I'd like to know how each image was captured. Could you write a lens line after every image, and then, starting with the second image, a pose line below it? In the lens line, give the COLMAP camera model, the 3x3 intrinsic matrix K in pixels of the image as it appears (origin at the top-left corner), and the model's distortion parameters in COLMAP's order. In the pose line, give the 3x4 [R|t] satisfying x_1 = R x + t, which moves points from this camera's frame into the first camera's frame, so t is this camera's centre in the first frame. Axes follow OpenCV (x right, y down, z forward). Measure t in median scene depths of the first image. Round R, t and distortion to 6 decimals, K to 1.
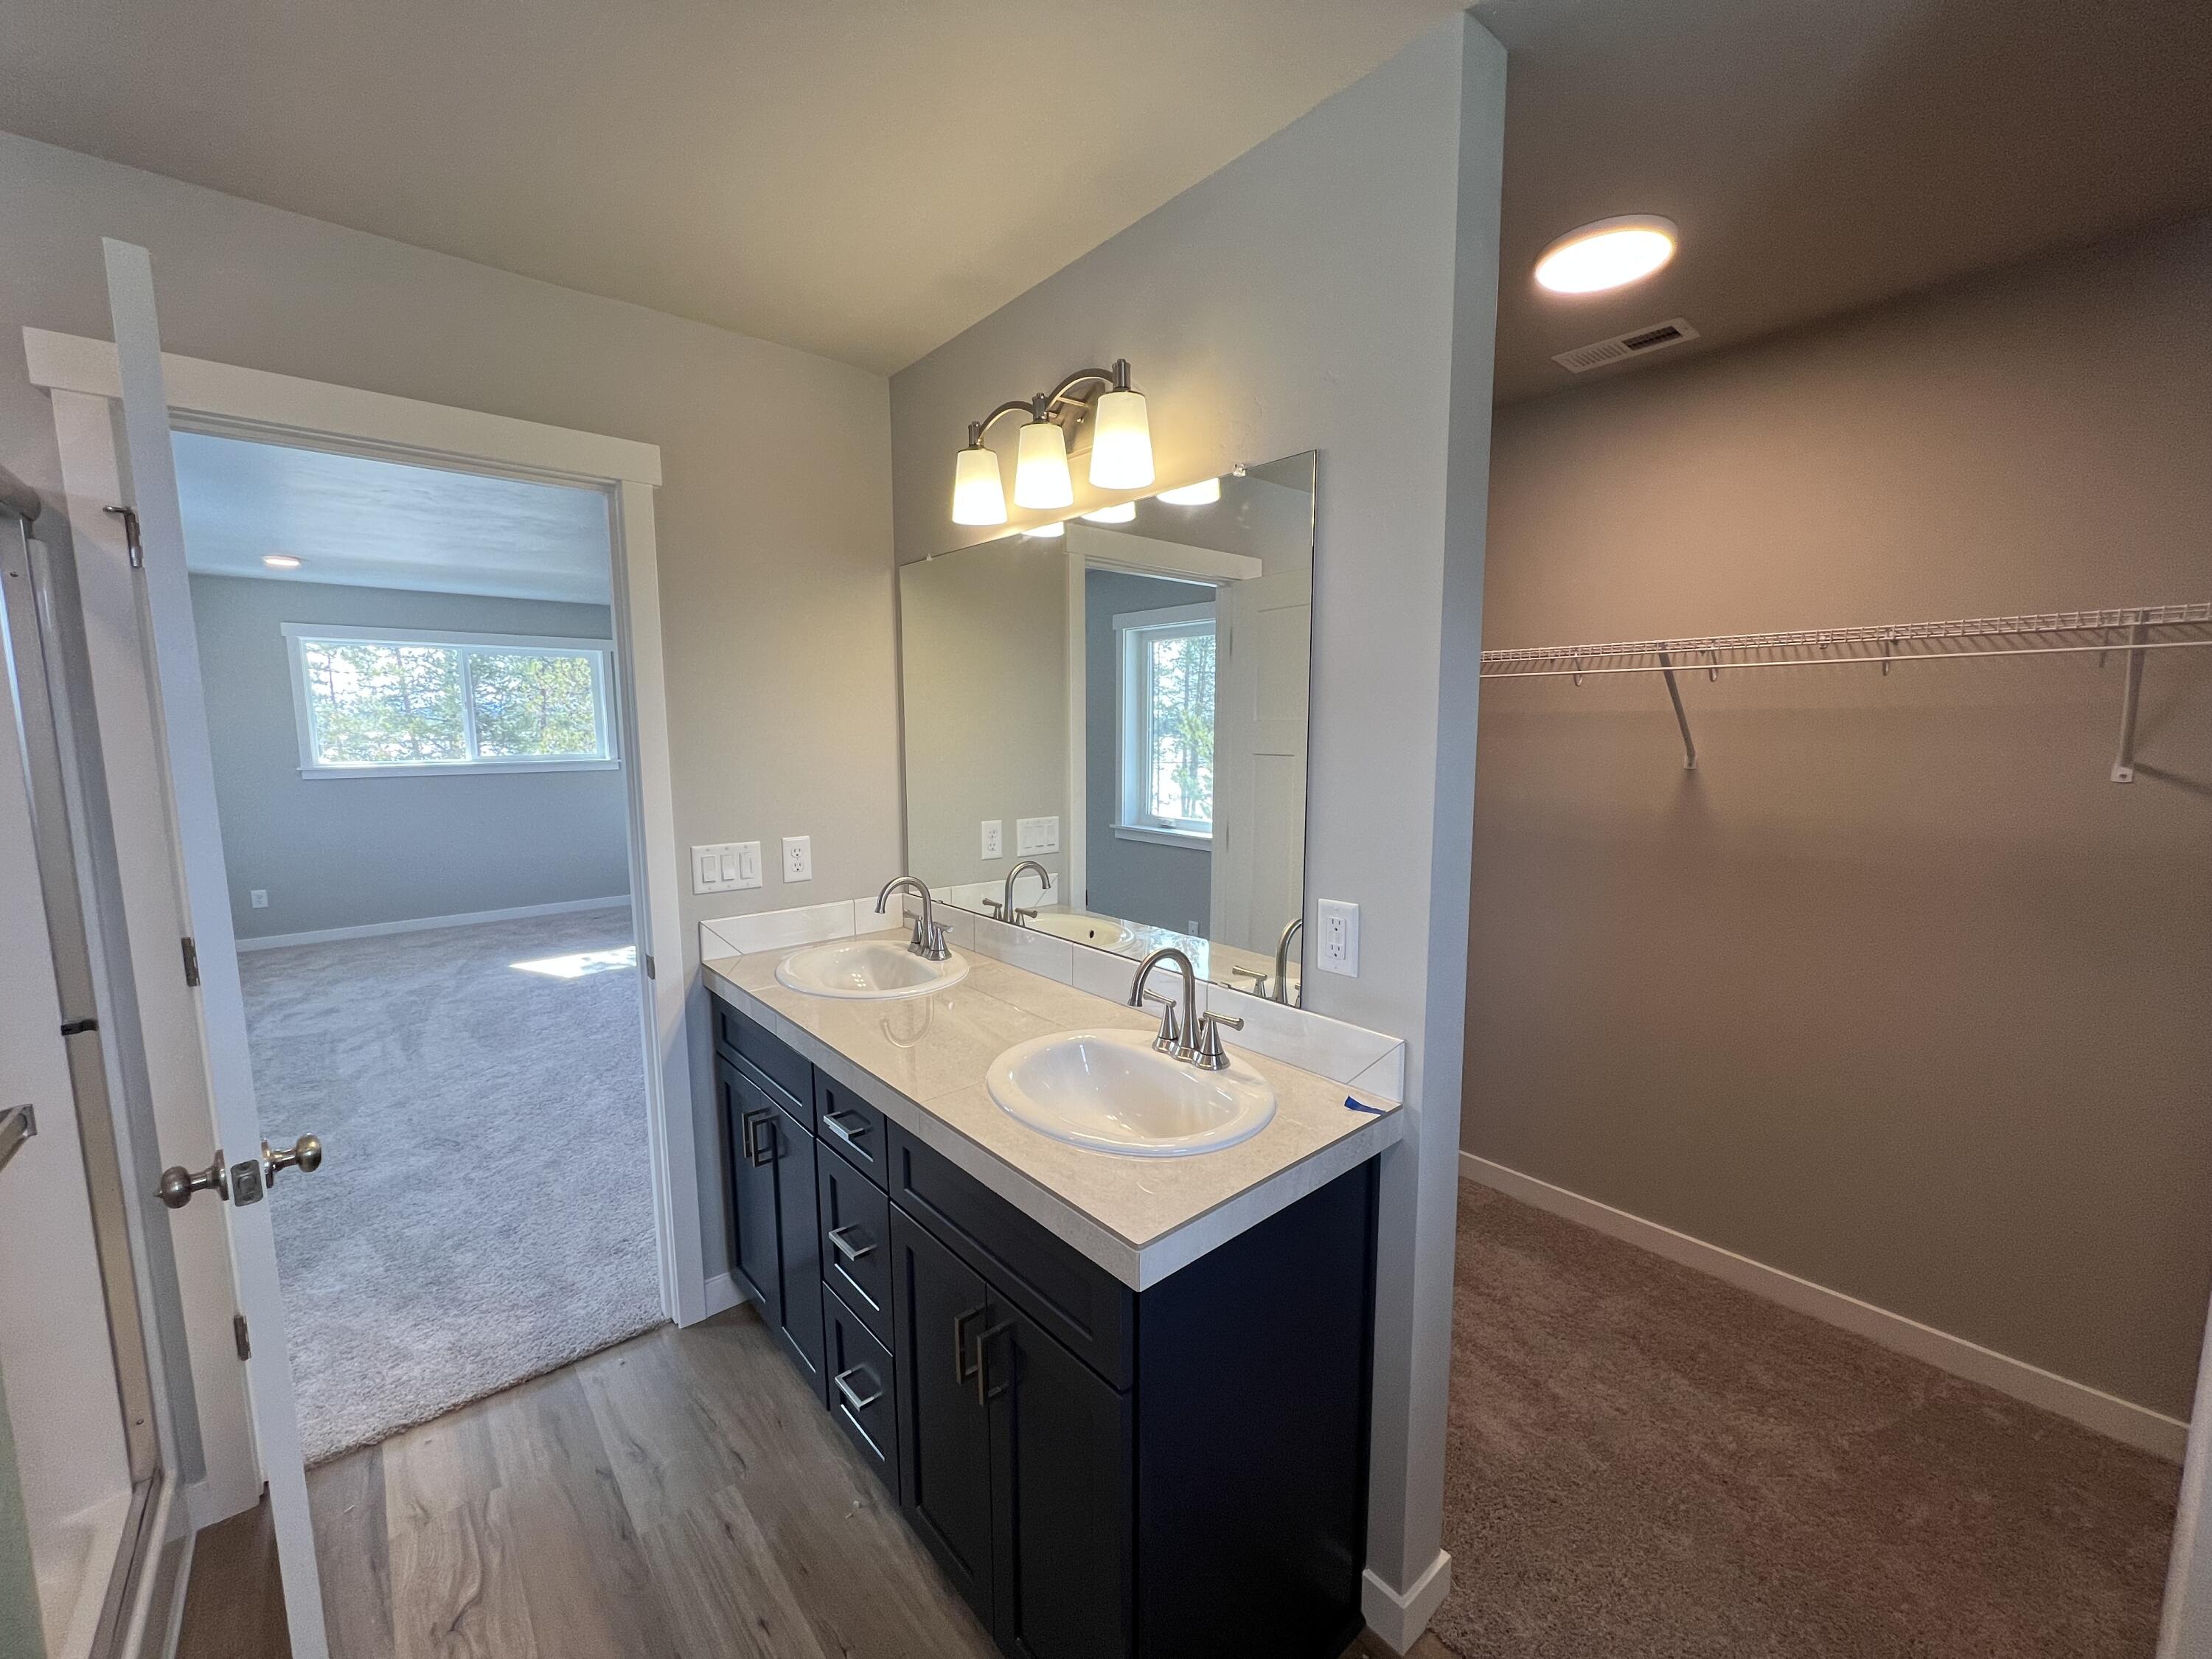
lens RADIAL K [[879.2, 0, 1108.5], [0, 879.2, 834.3], [0, 0, 1]] dist [-0.001989, 0.000243]
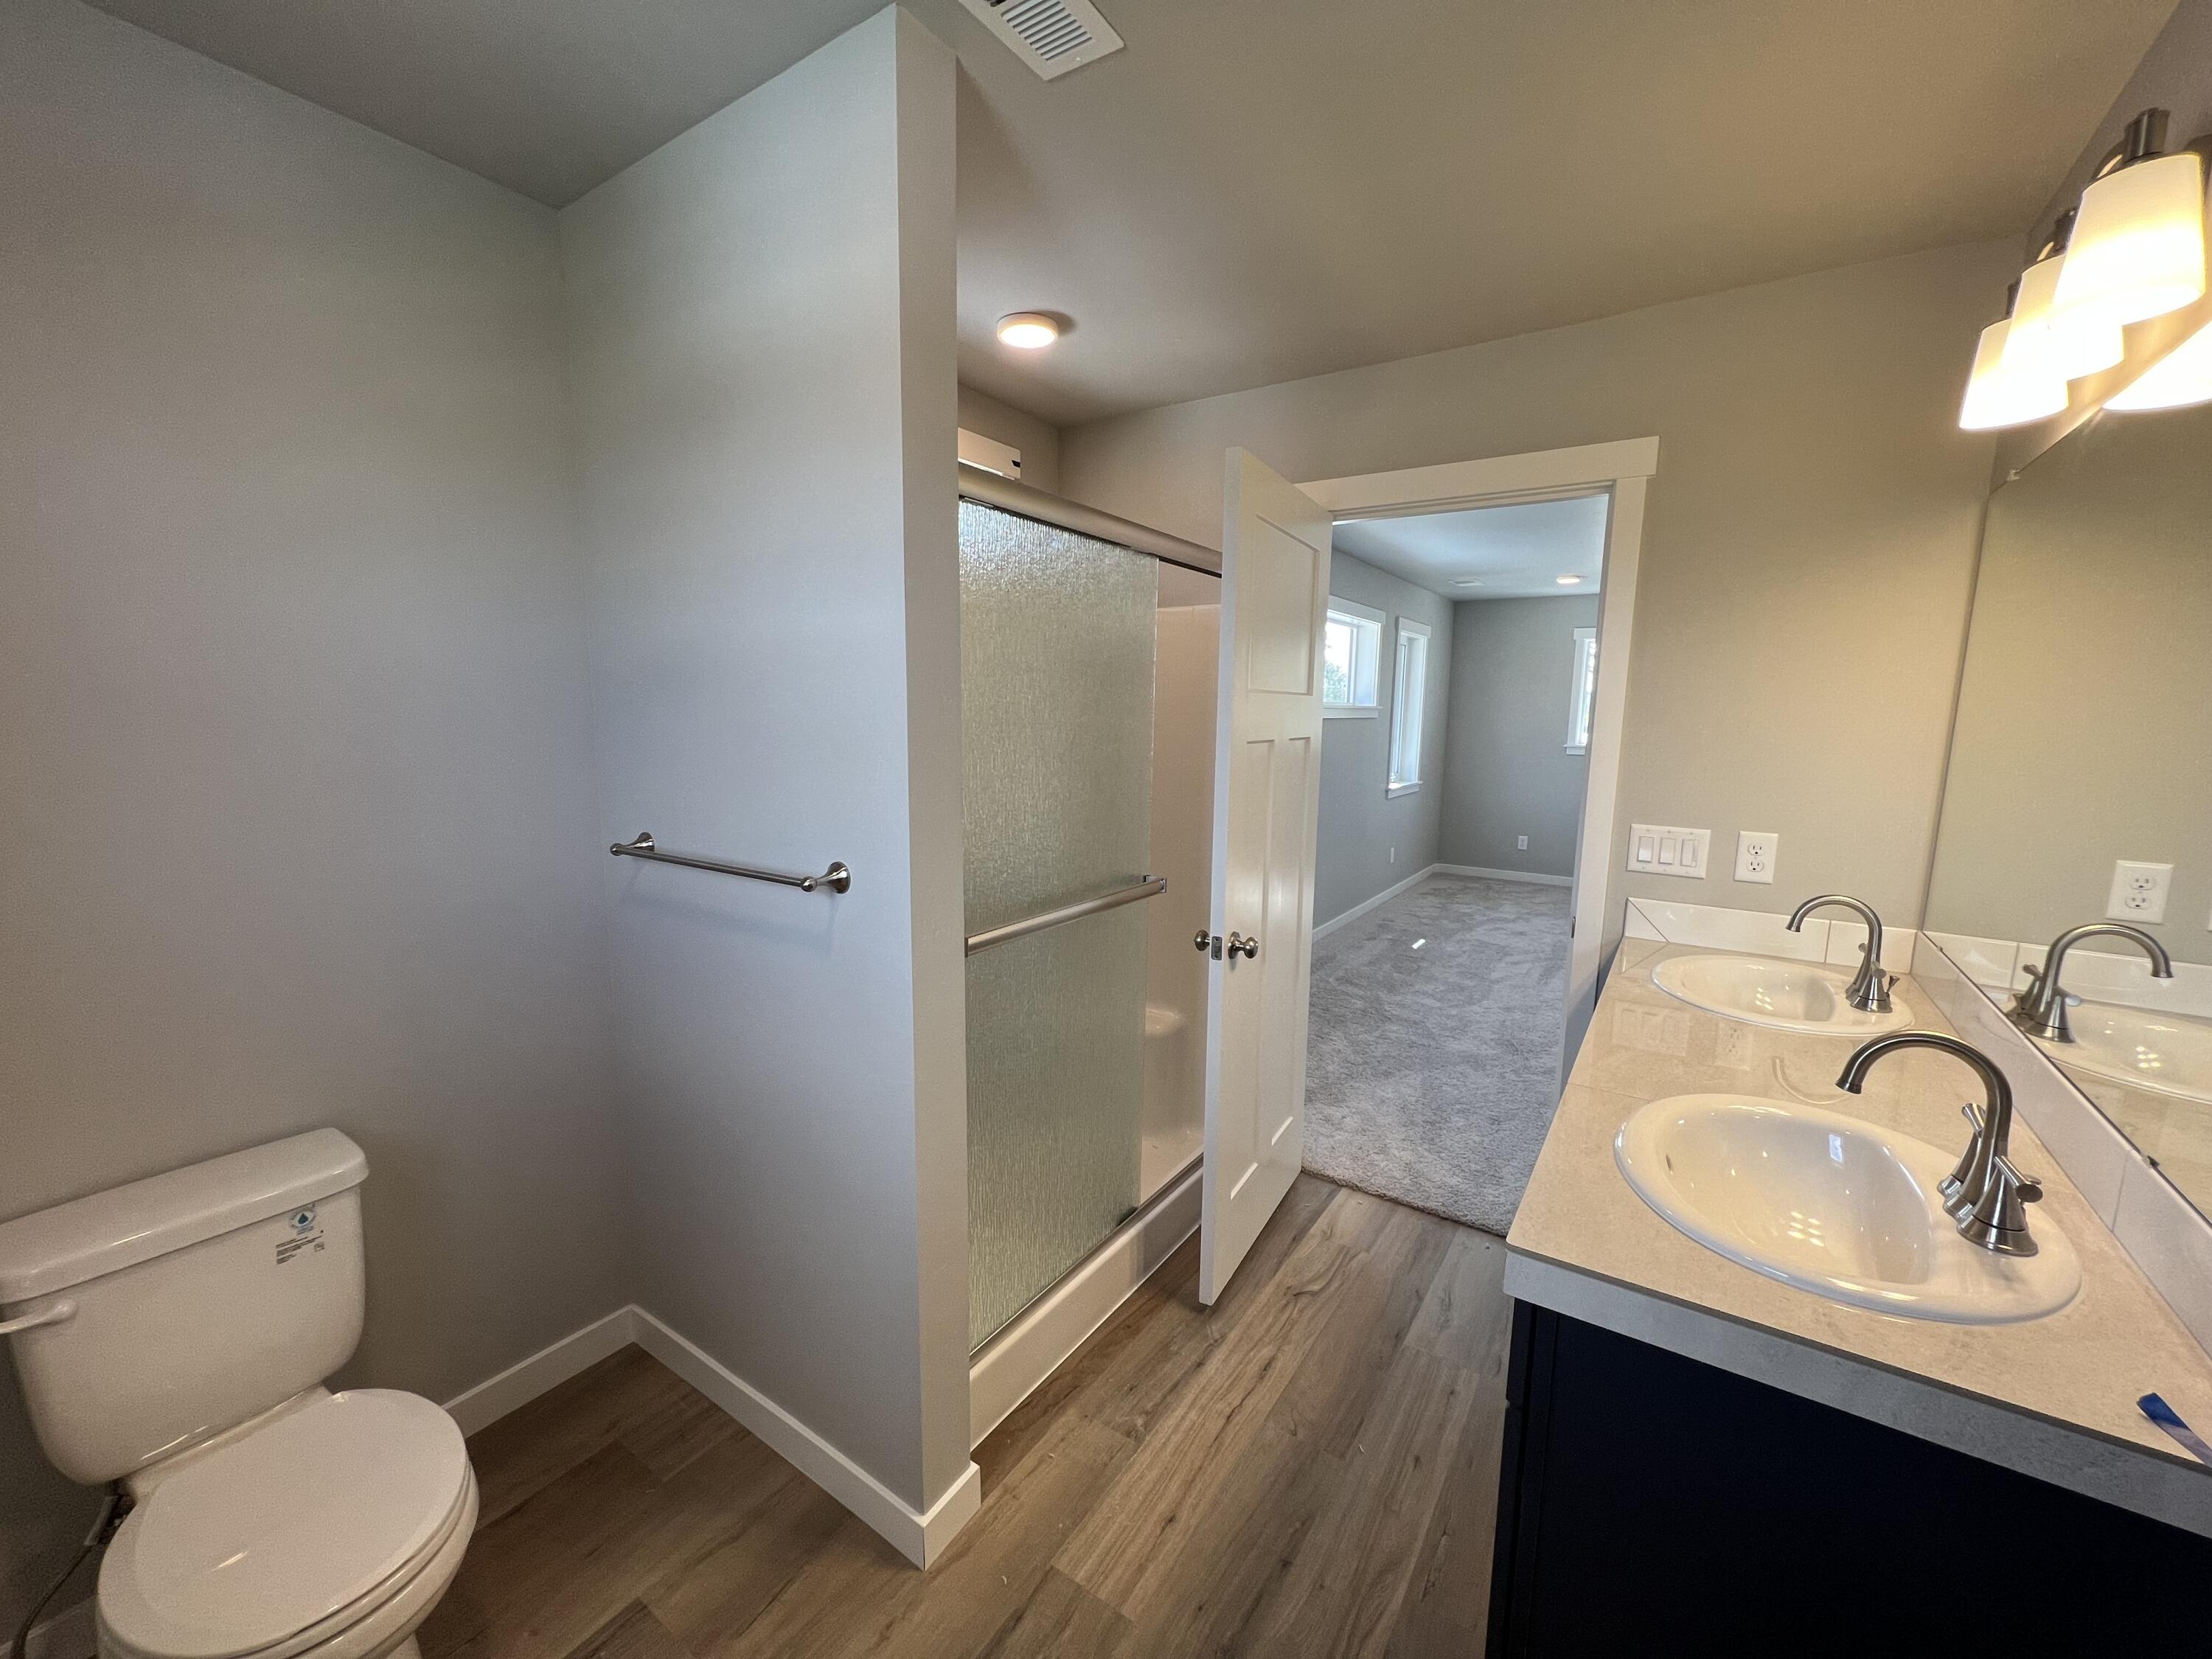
lens RADIAL K [[879.2, 0, 1108.5], [0, 879.2, 834.3], [0, 0, 1]] dist [-0.001989, 0.000243]
pose [[0.258094, 0.143531, -0.955399, 0.351050], [-0.134253, 0.984637, 0.111656, -0.006805], [0.956746, 0.099447, 0.273398, 0.131598]]
